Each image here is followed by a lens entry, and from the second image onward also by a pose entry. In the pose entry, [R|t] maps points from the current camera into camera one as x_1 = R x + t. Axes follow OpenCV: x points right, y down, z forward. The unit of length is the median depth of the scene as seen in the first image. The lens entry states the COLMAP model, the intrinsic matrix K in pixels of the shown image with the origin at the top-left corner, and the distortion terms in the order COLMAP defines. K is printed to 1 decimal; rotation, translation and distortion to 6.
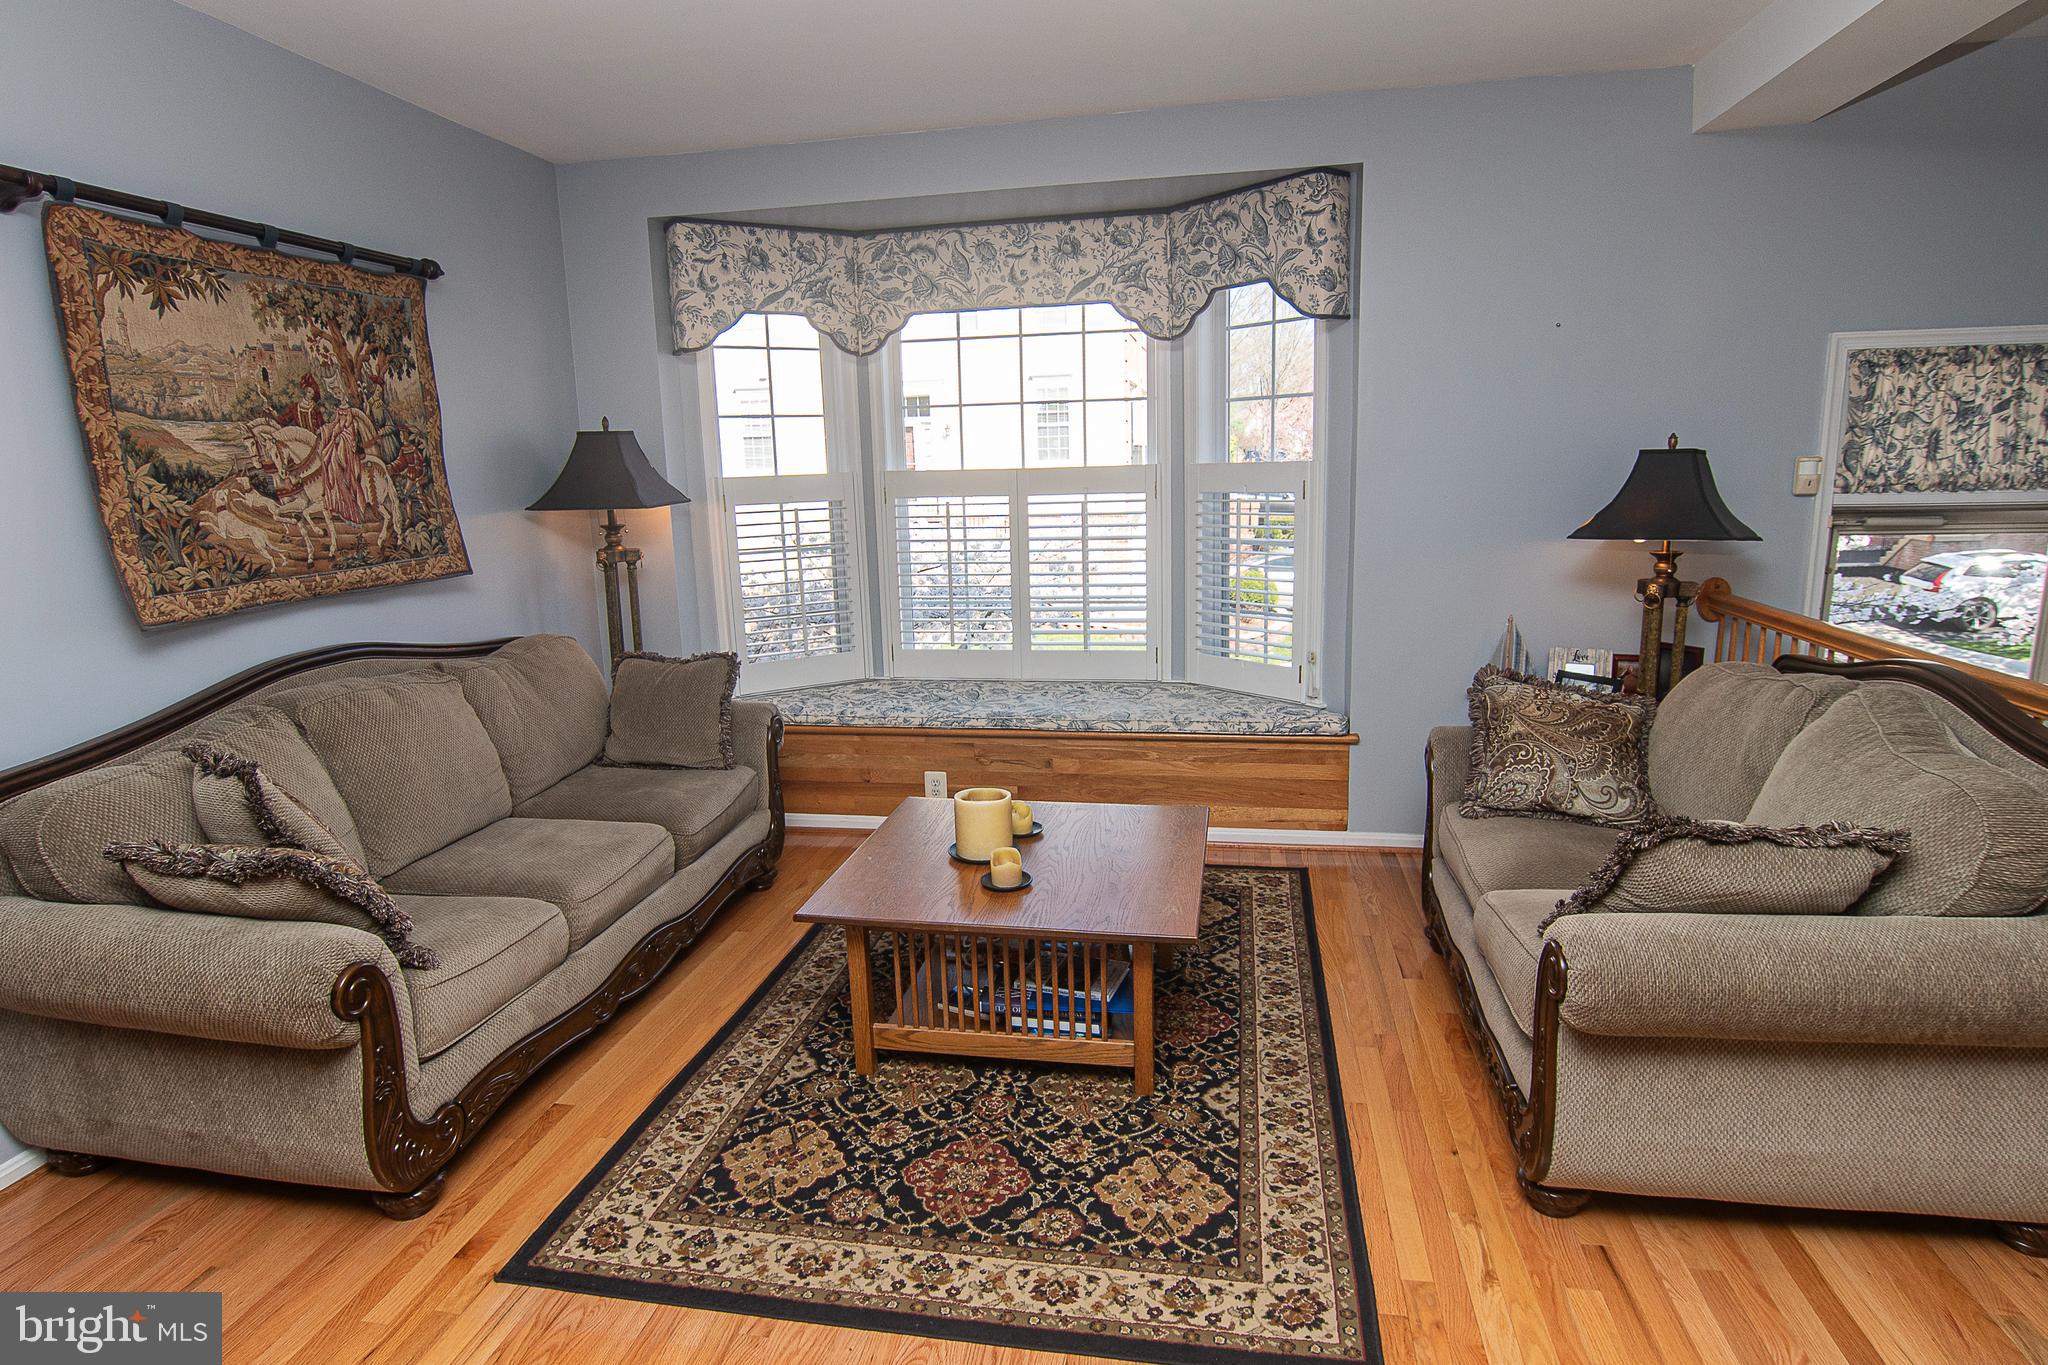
lens RADIAL K [[1105.6, 0, 1019.9], [0, 1105.6, 679.7], [0, 0, 1]] dist [-0.034621, 0.011508]
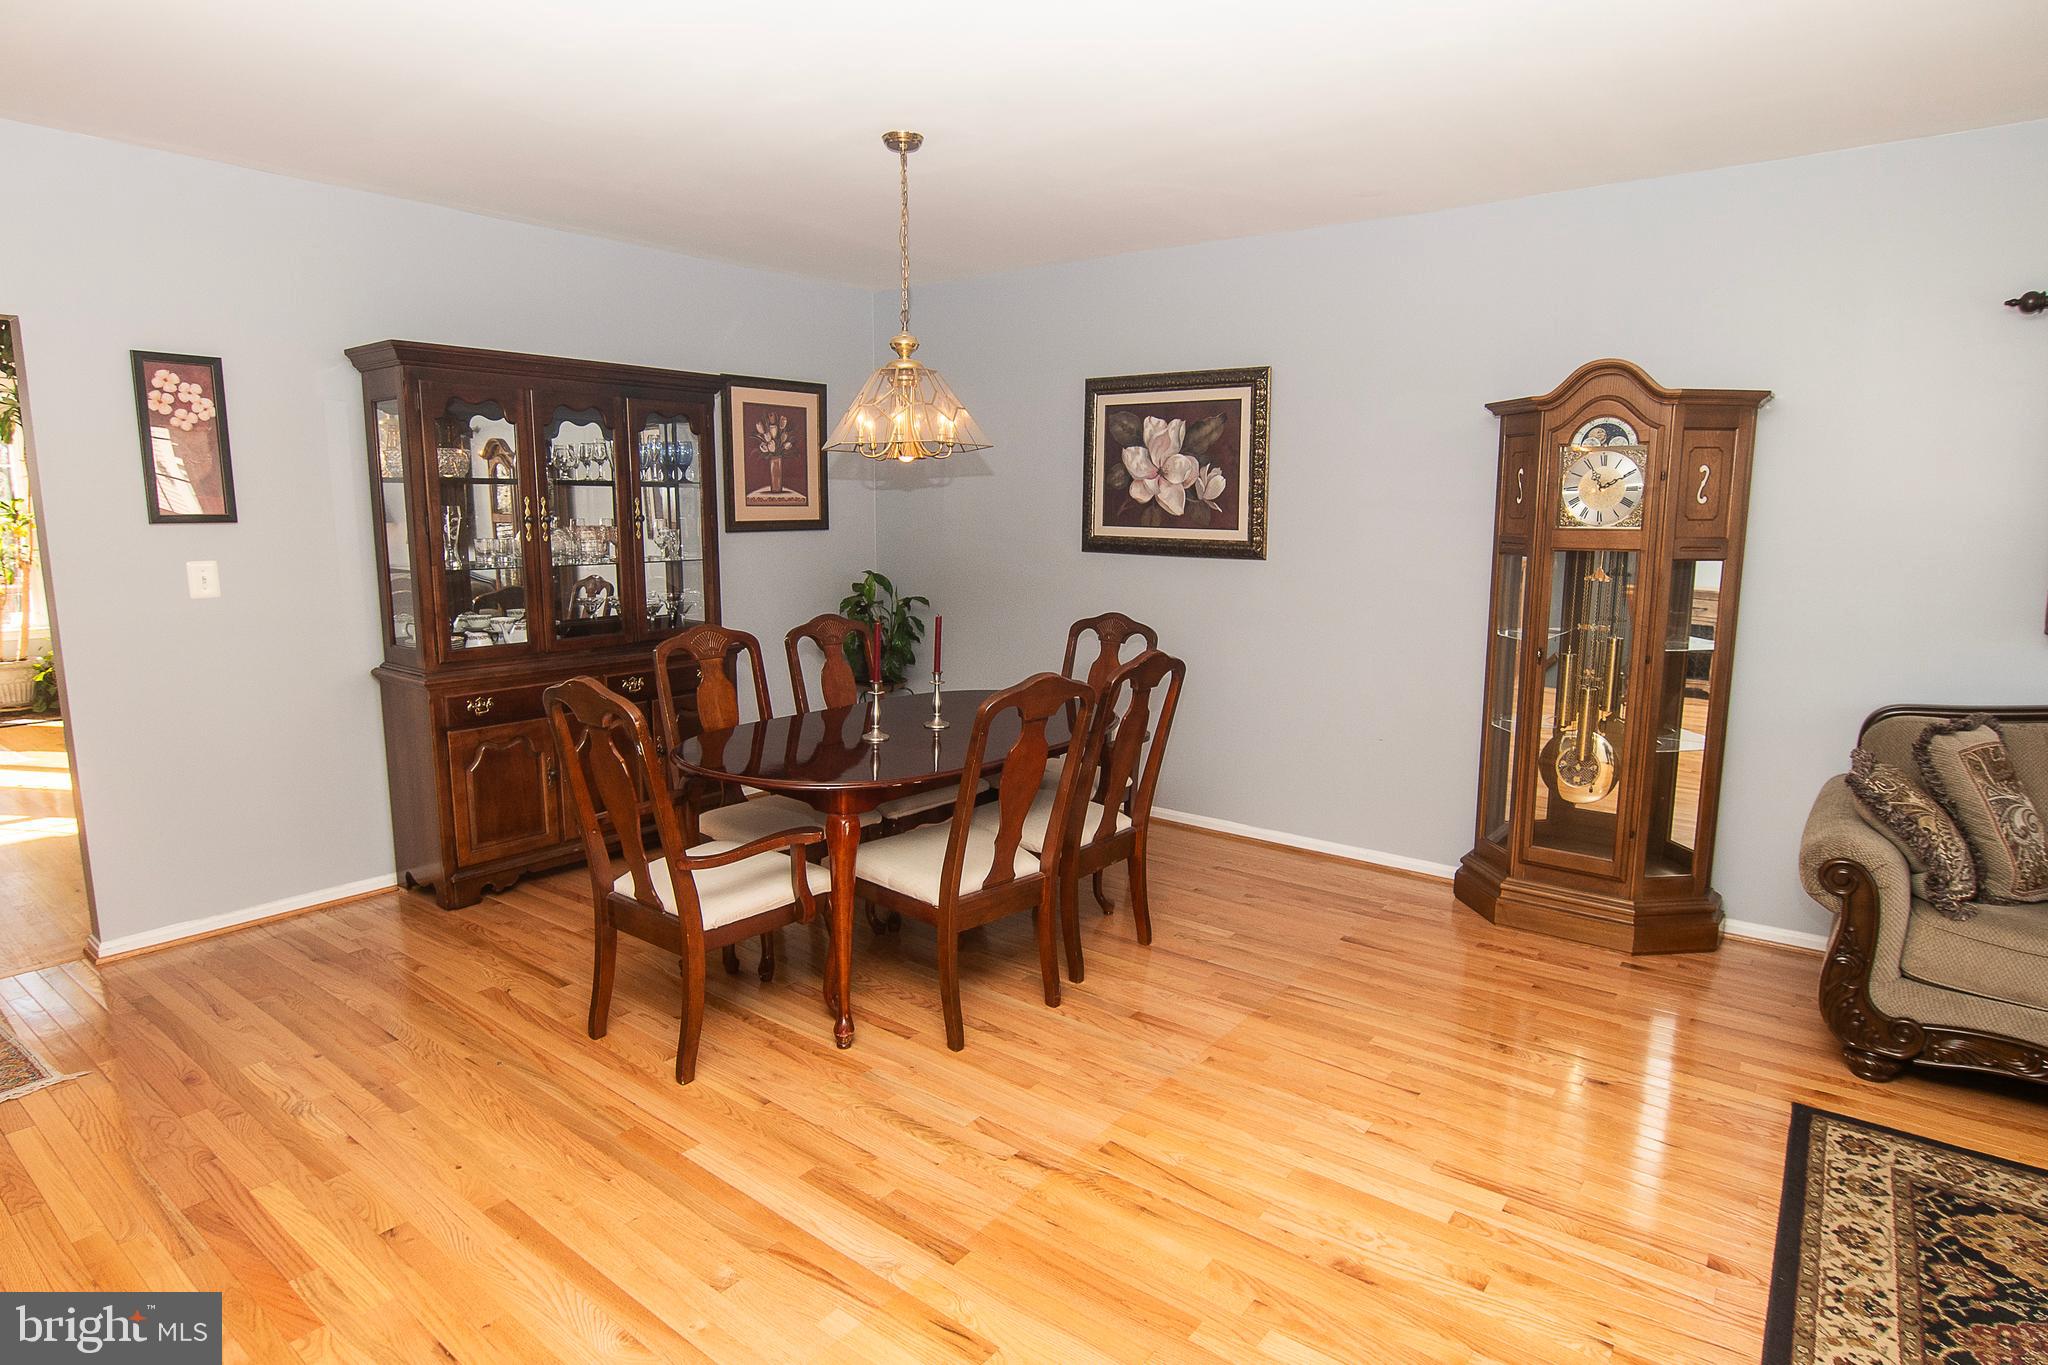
lens RADIAL K [[1105.6, 0, 1019.9], [0, 1105.6, 679.7], [0, 0, 1]] dist [-0.034621, 0.011508]
pose [[-0.451320, 0.162873, -0.877373, 0.741586], [-0.171499, 0.949043, 0.264396, -0.103701], [0.875728, 0.269795, -0.400390, 0.381869]]
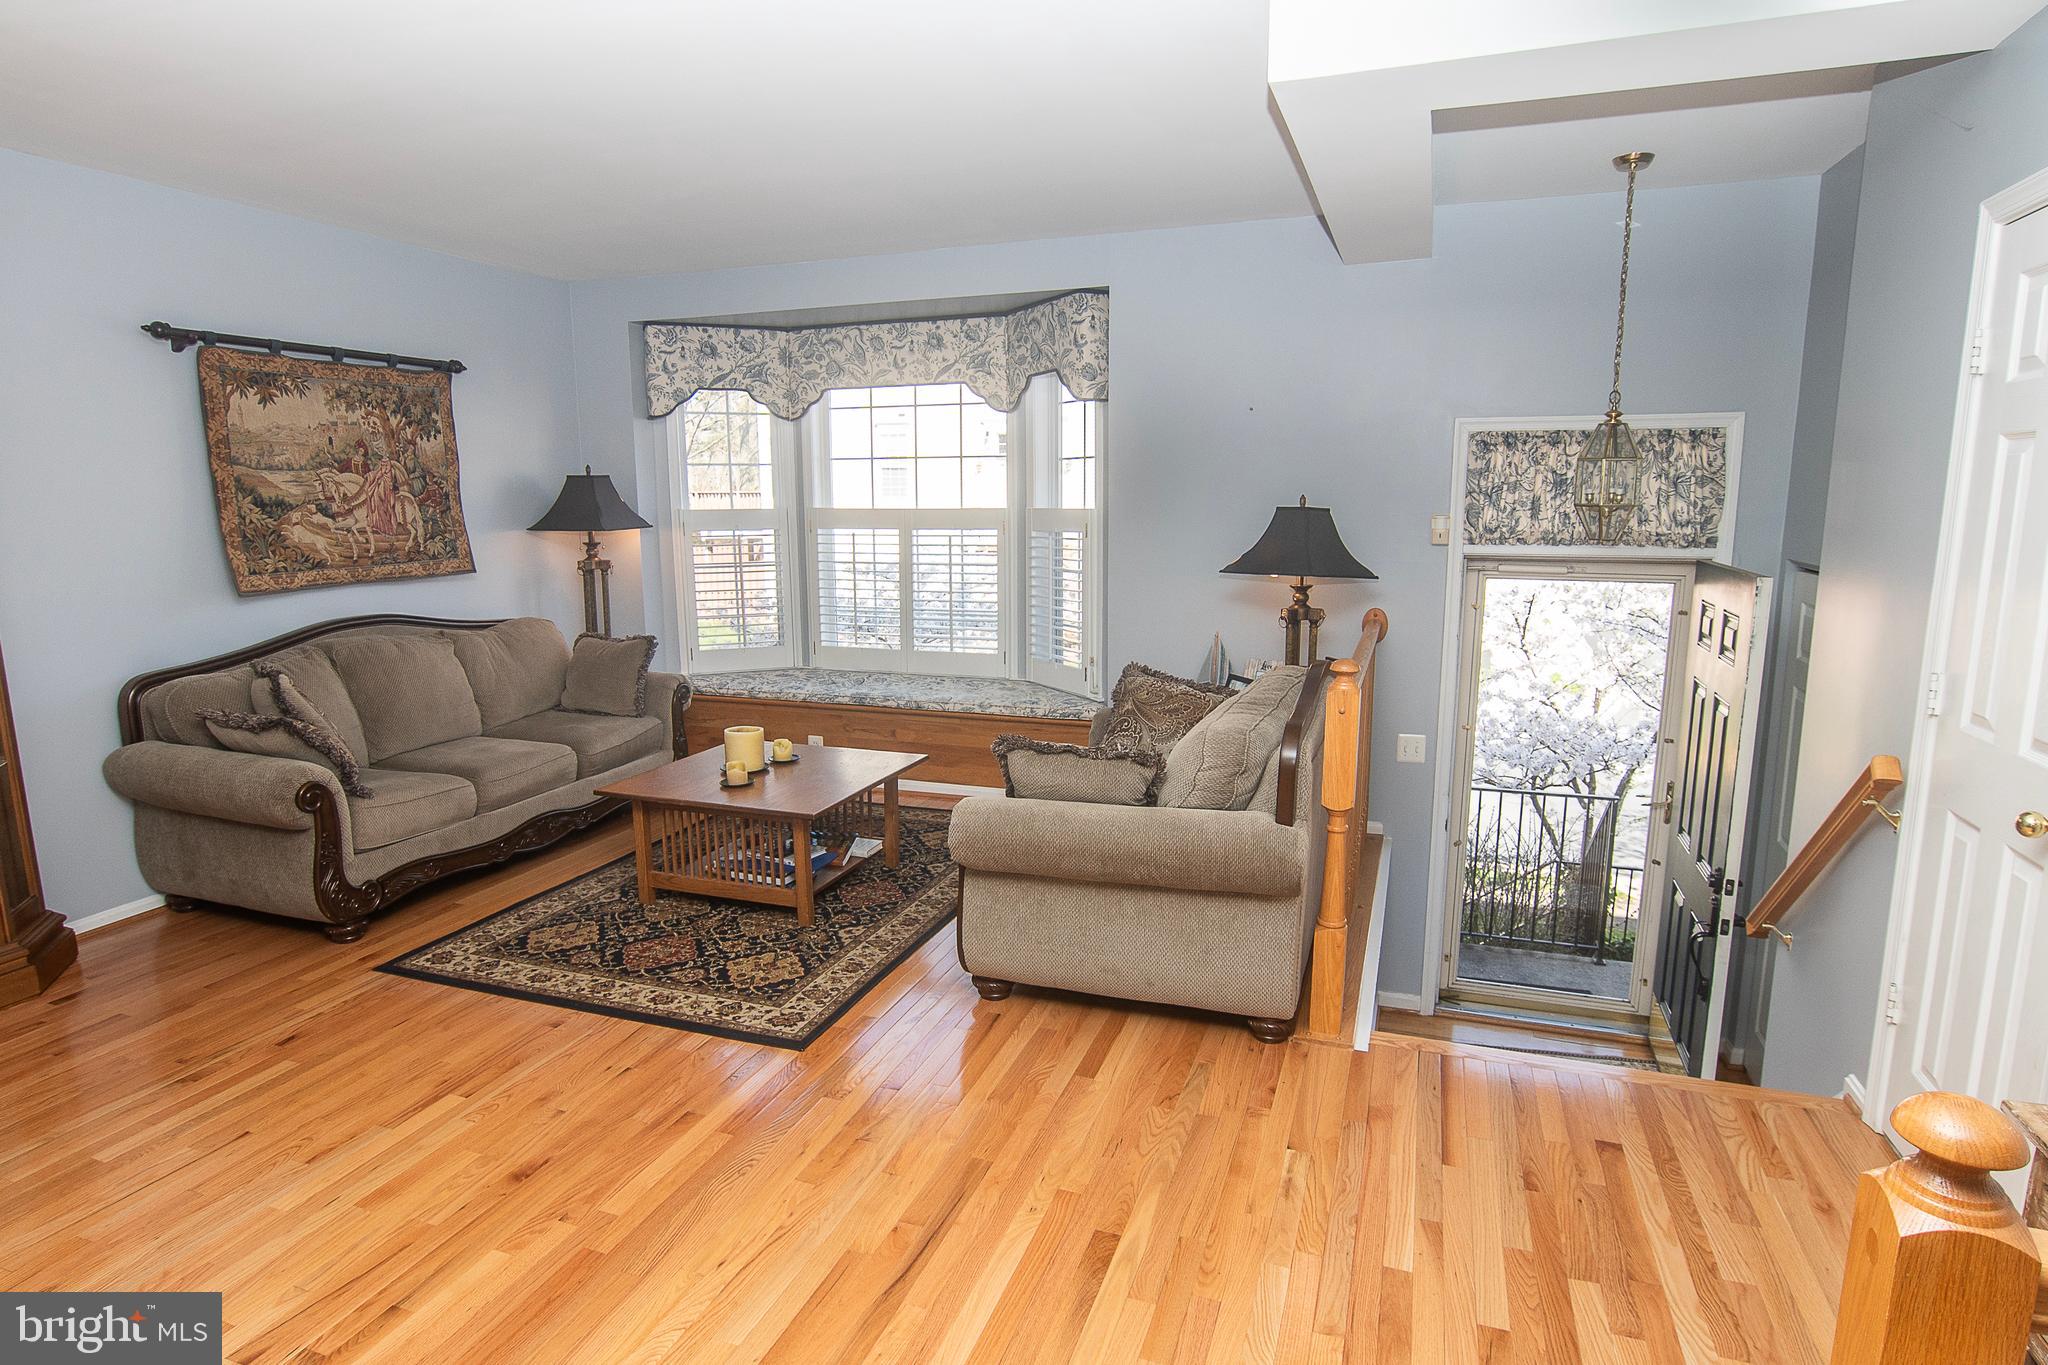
lens RADIAL K [[1107.4, 0, 1022.2], [0, 1107.4, 689.2], [0, 0, 1]] dist [-0.035872, 0.012688]
pose [[0.987274, 0.049962, -0.150974, 0.544334], [-0.052924, 0.998476, -0.015666, 0.052347], [0.149961, 0.023457, 0.988414, -0.405046]]
